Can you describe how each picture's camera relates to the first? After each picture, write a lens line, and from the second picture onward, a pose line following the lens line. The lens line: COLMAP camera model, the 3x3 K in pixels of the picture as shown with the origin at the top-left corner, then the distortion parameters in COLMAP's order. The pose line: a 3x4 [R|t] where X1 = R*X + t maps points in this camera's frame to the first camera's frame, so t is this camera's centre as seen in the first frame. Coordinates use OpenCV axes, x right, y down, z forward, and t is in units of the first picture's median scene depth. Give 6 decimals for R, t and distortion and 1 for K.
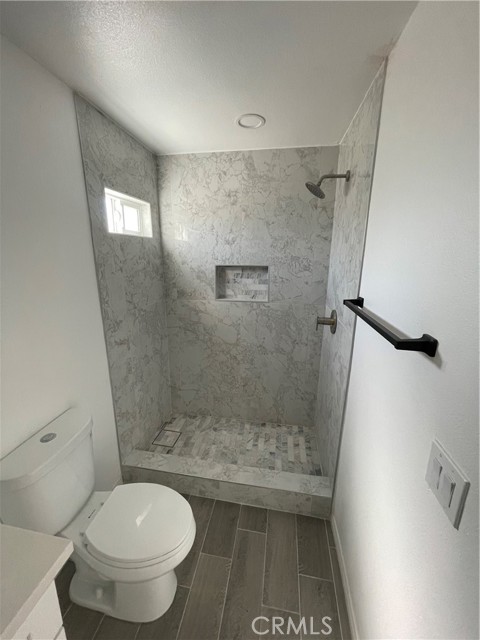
lens RADIAL K [[259.3, 0, 238.0], [0, 259.3, 315.3], [0, 0, 1]] dist [0.000142, 0.001115]
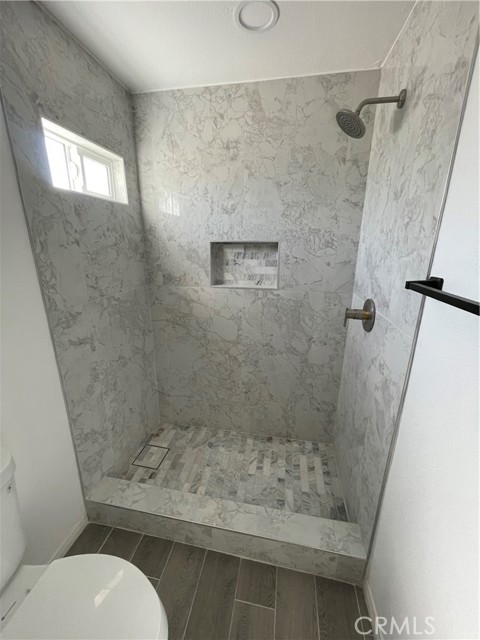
lens RADIAL K [[259.3, 0, 238.0], [0, 259.3, 315.3], [0, 0, 1]] dist [0.000142, 0.001115]
pose [[0.999875, 0.004654, -0.015142, 0.010103], [-0.004111, 0.999353, 0.035741, 0.000298], [0.015298, -0.035674, 0.999246, 0.231019]]
